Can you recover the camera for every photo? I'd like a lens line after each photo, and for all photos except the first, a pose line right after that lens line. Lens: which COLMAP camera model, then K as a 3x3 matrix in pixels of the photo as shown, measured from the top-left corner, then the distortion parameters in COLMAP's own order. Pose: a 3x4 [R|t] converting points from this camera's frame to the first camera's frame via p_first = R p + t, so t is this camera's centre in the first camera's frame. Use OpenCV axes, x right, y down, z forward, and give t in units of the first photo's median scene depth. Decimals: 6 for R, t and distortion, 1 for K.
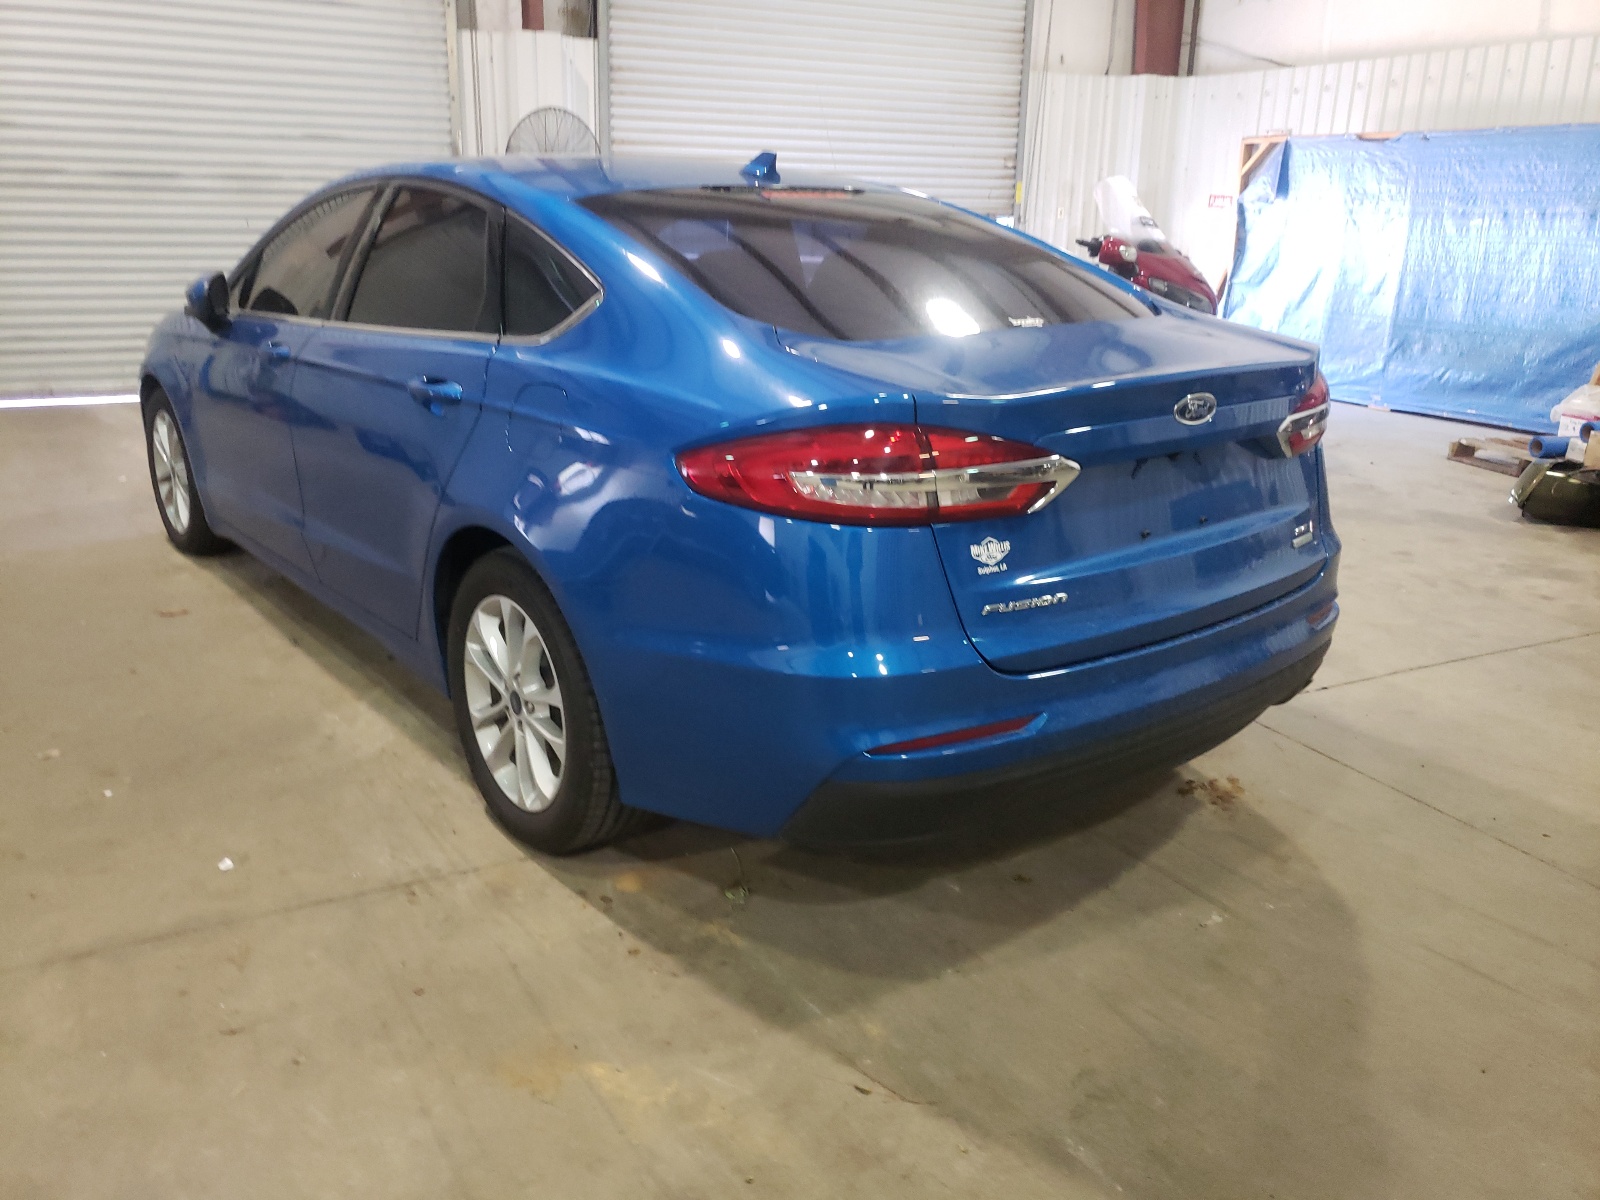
lens RADIAL K [[1246.5, 0, 799.6], [0, 1246.5, 600.9], [0, 0, 1]] dist [-0.013871, 0.044560]
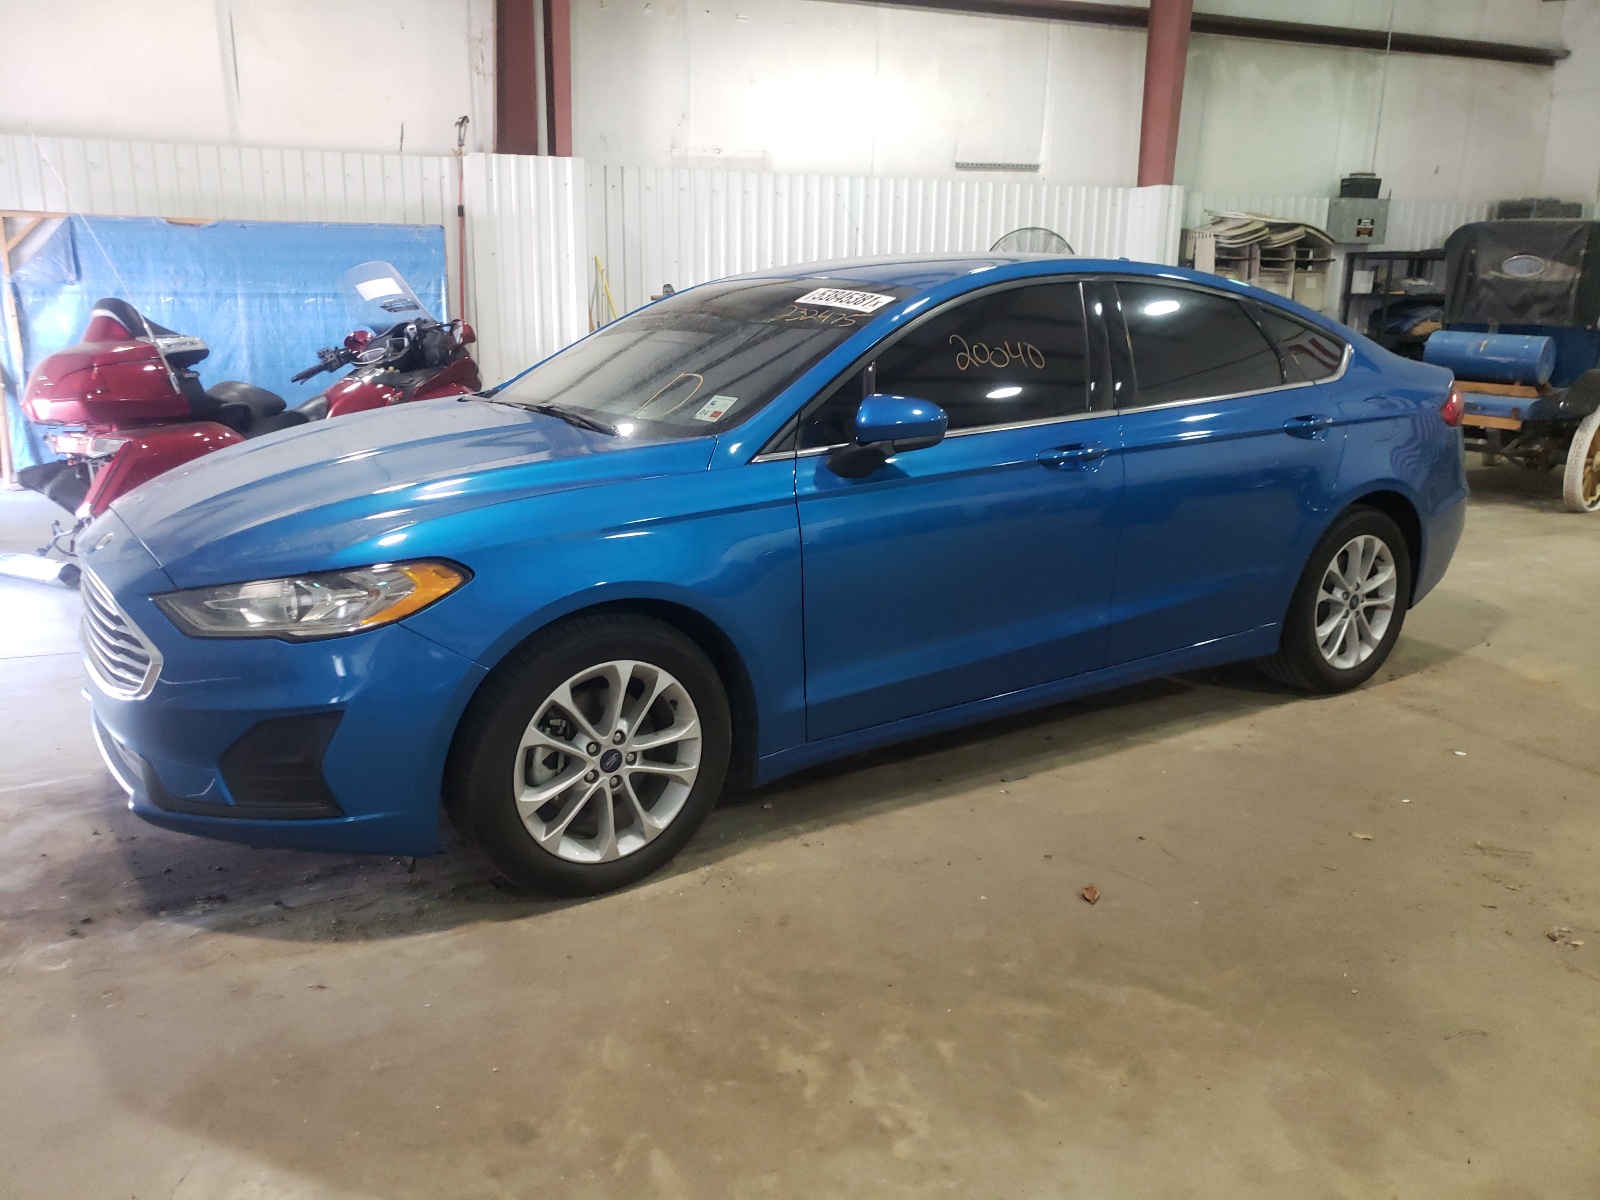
lens RADIAL K [[1246.5, 0, 790.5], [0, 1246.5, 602.9], [0, 0, 1]] dist [-0.013871, 0.044560]
pose [[0.078779, -0.246262, 0.965996, -0.620750], [0.300767, 0.929725, 0.212488, -0.158728], [-0.950438, 0.273800, 0.147310, 0.497122]]
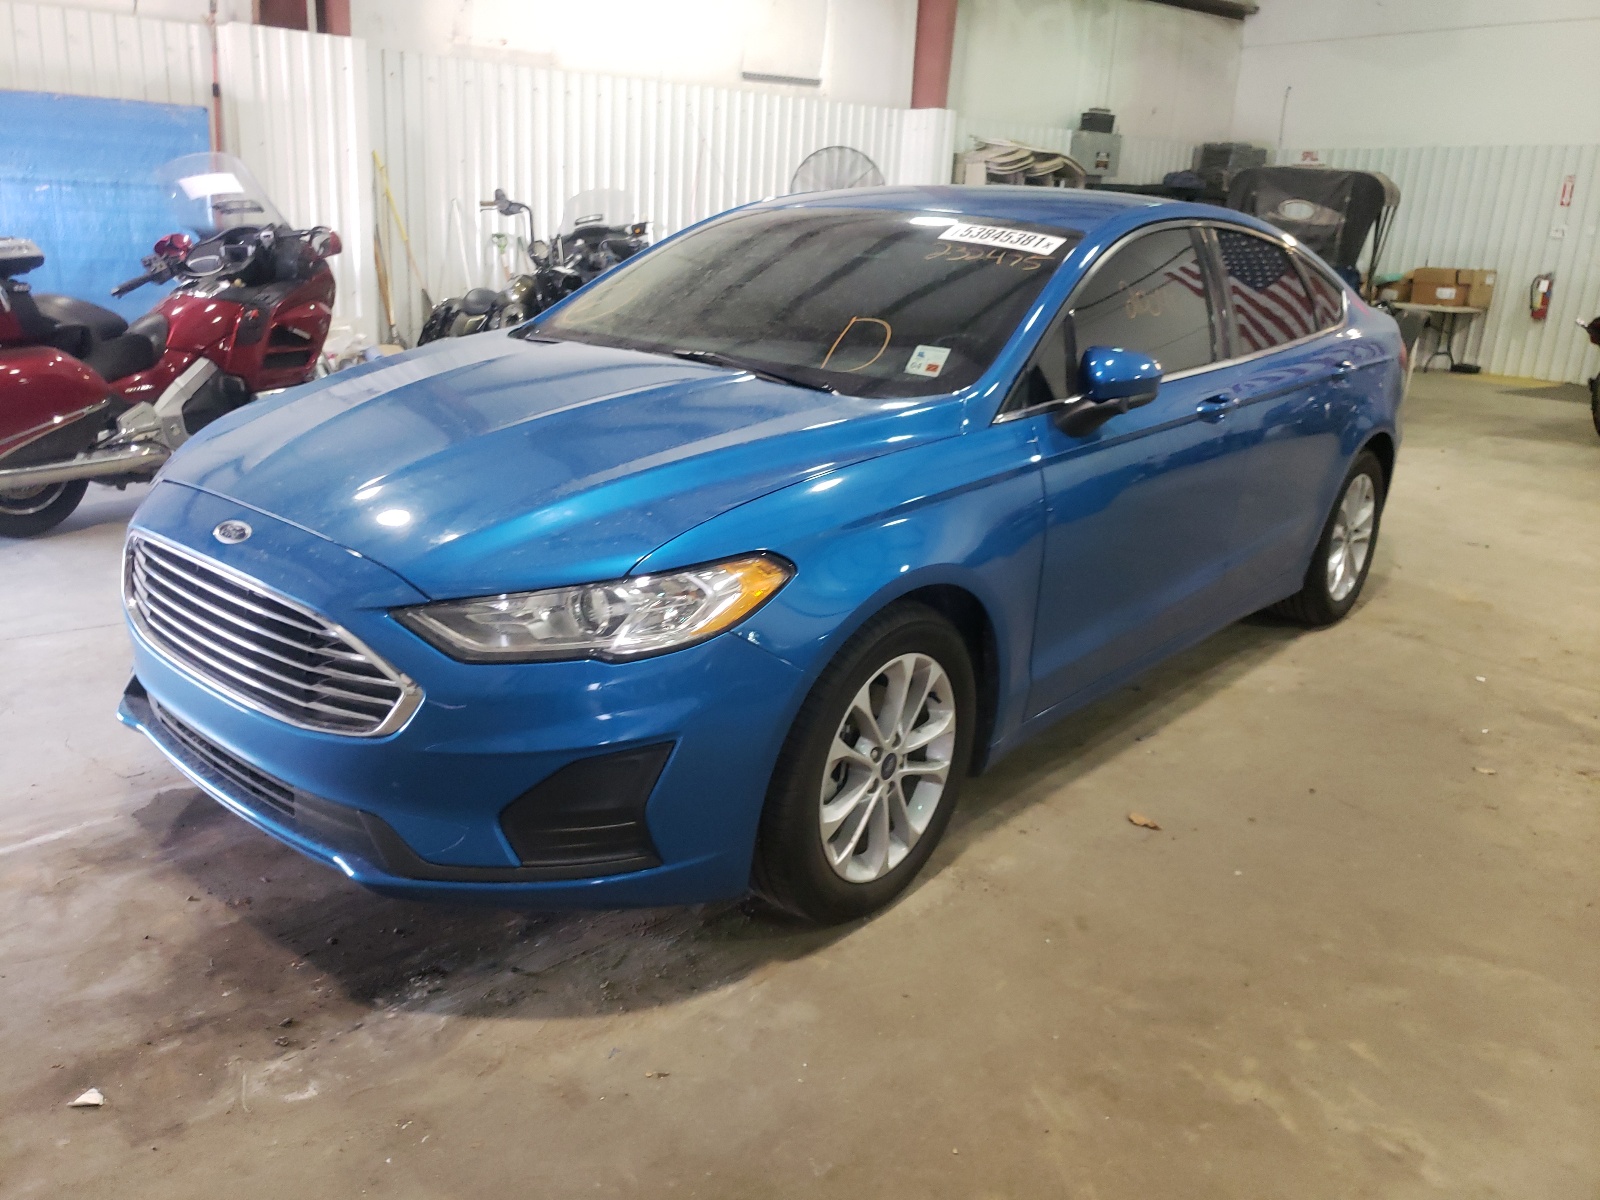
lens RADIAL K [[1246.5, 0, 808.5], [0, 1246.5, 573.8], [0, 0, 1]] dist [-0.013871, 0.044560]
pose [[-0.190934, -0.290488, 0.937636, -0.572261], [0.255178, 0.907679, 0.333170, -0.209235], [-0.947855, 0.302878, -0.099181, 0.641009]]
